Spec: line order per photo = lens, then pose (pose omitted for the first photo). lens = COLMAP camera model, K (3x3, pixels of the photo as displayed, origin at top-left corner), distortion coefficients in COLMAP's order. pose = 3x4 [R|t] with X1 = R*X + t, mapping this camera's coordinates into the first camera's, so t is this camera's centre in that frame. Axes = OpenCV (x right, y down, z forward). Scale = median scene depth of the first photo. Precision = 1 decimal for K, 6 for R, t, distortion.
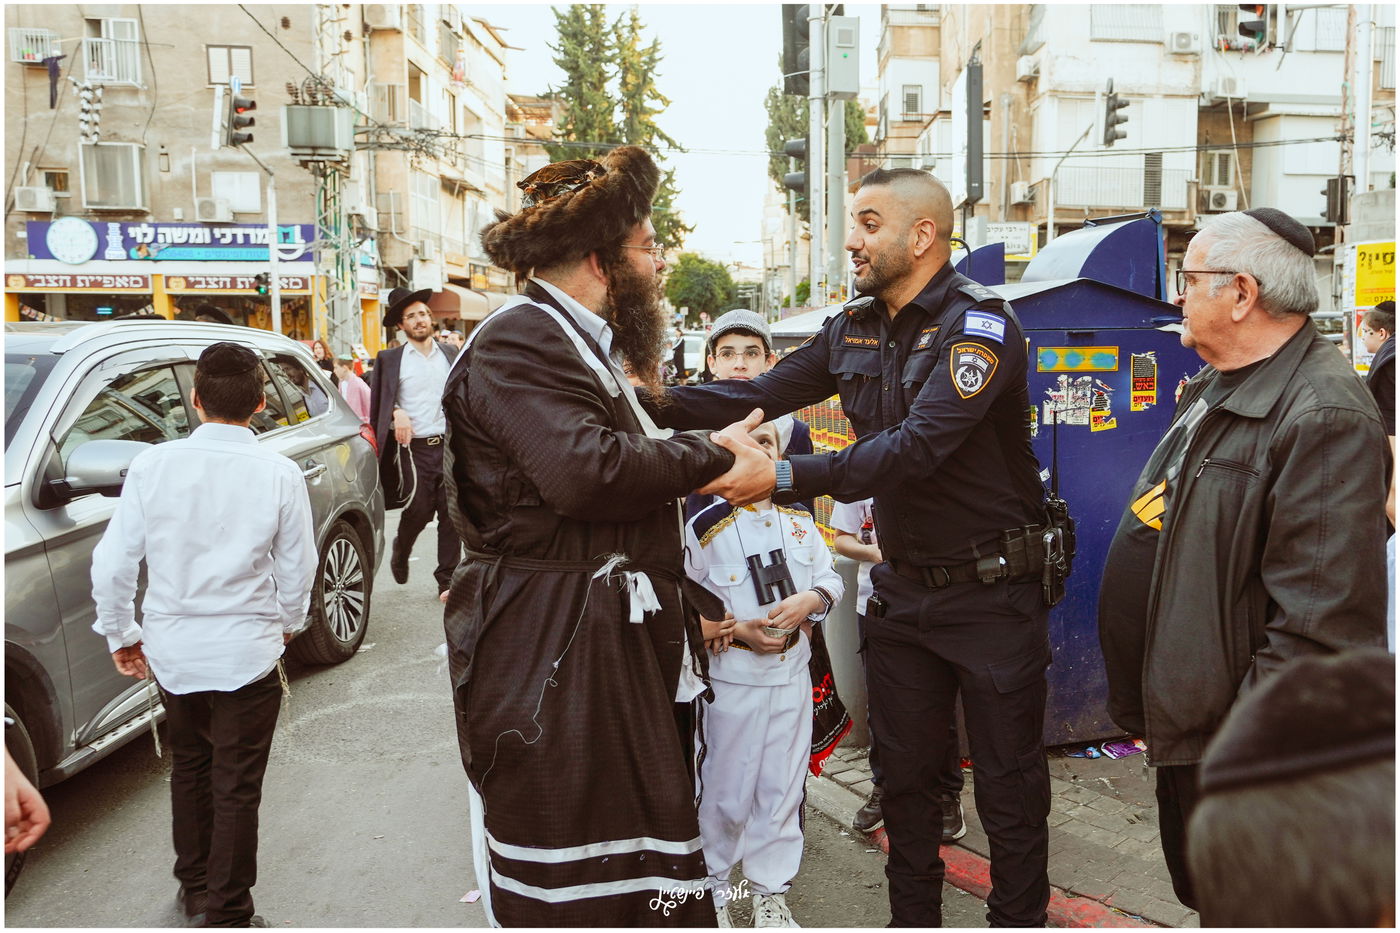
lens RADIAL K [[1142.2, 0, 837.5], [0, 1142.2, 465.3], [0, 0, 1]] dist [-0.049785, 0.059188]
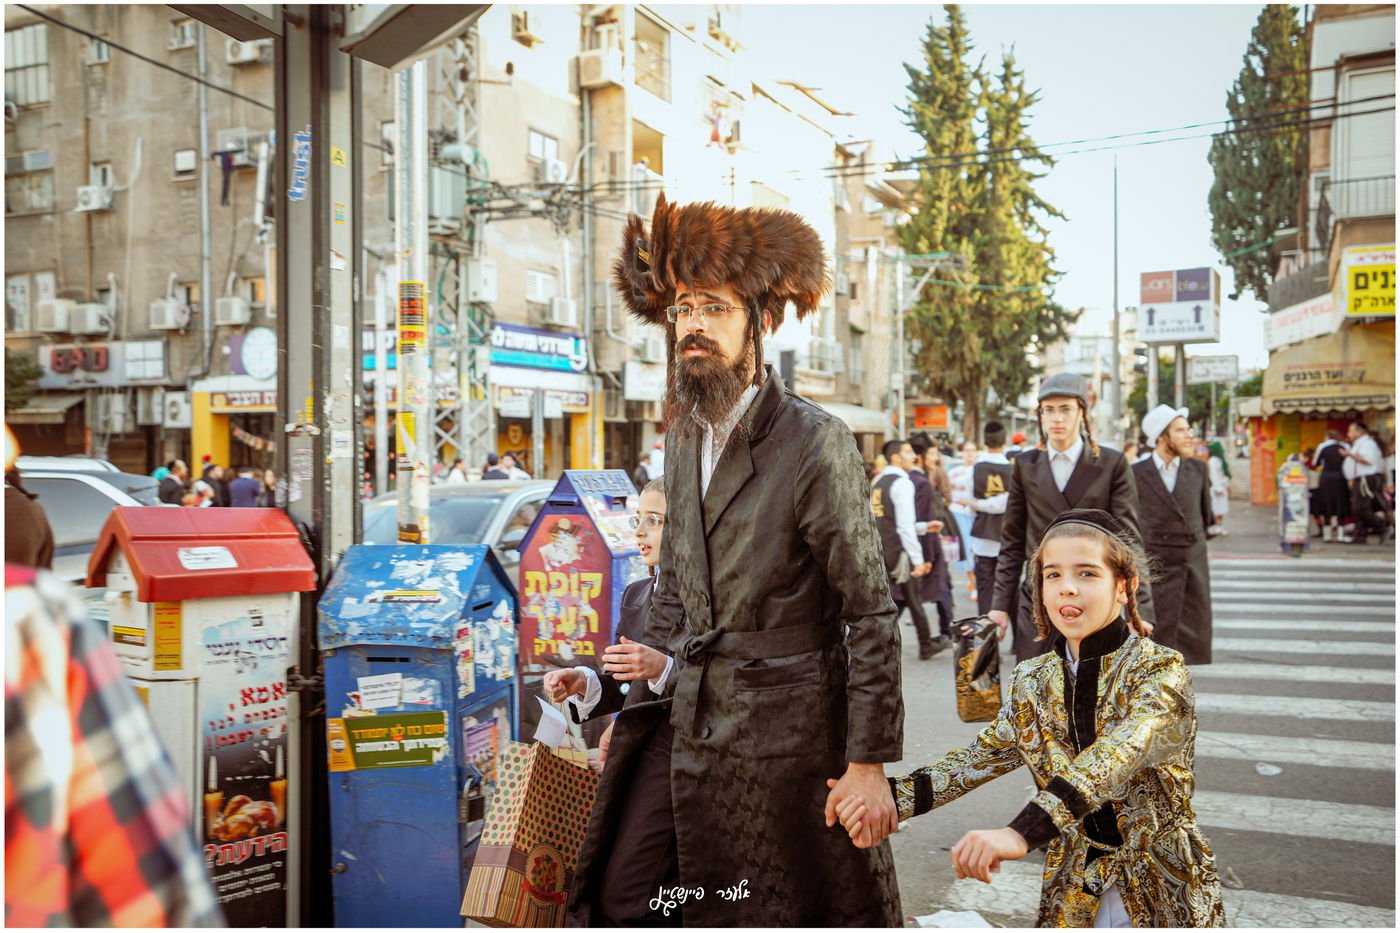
lens RADIAL K [[1172.3, 0, 755.5], [0, 1172.3, 462.4], [0, 0, 1]] dist [0.018908, 0.020666]
pose [[0.876668, -0.002723, -0.481087, 0.118703], [-0.047415, 0.994626, -0.092032, -0.043414], [0.478753, 0.103493, 0.871829, 0.369596]]
